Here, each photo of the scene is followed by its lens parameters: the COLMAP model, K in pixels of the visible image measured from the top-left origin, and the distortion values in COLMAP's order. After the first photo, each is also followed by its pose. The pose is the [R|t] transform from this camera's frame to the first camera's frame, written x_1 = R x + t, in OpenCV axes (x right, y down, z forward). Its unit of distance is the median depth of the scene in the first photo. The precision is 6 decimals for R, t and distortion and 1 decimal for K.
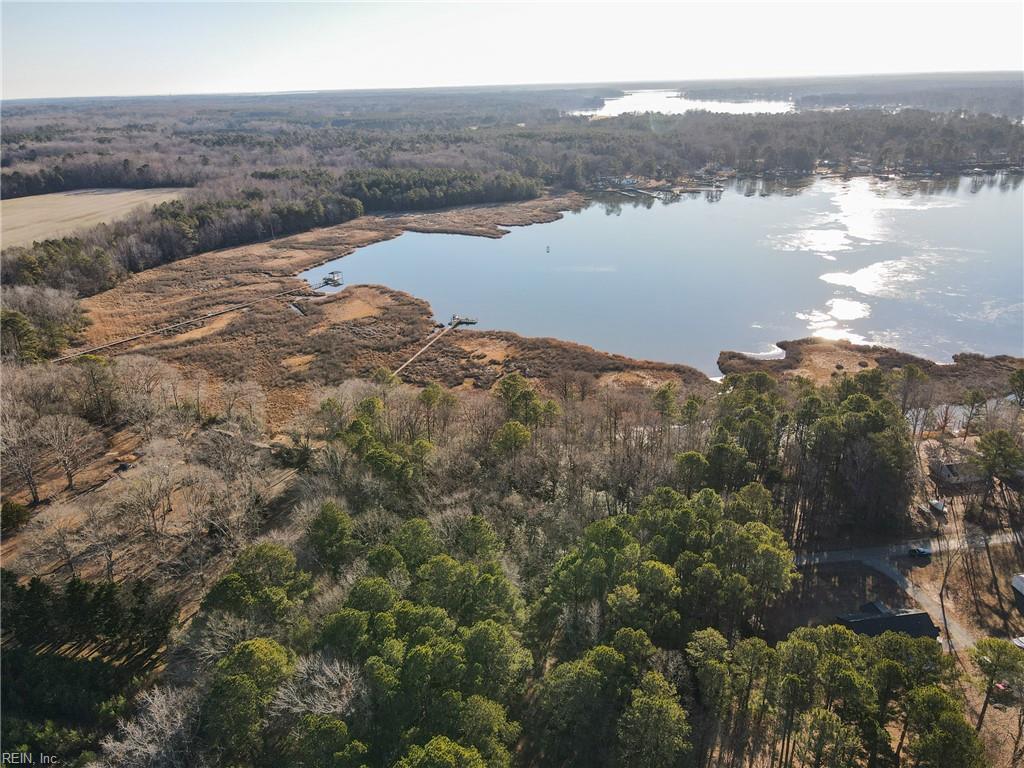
lens RADIAL K [[761.8, 0, 512.0], [0, 761.8, 384.0], [0, 0, 1]] dist [0.008705, 0.007563]
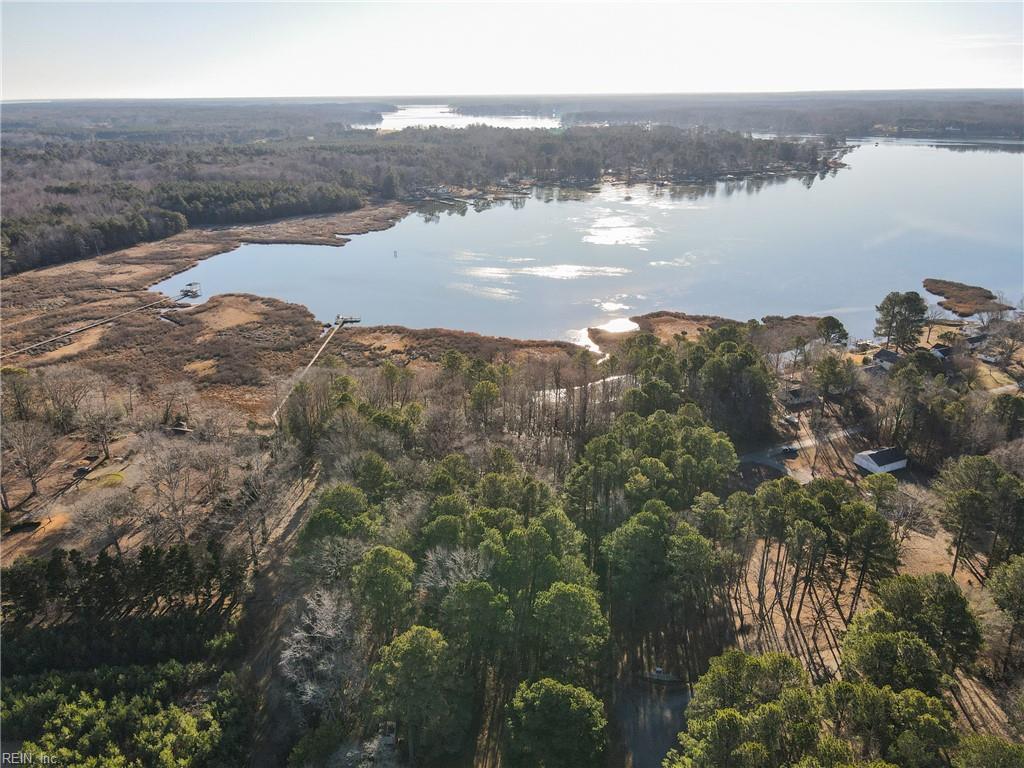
lens RADIAL K [[761.8, 0, 512.0], [0, 761.8, 384.0], [0, 0, 1]] dist [0.008705, 0.007563]
pose [[0.957620, -0.087185, 0.274523, -0.090770], [0.091793, 0.995770, -0.003959, 0.019826], [-0.273017, 0.028990, 0.961572, -0.050684]]
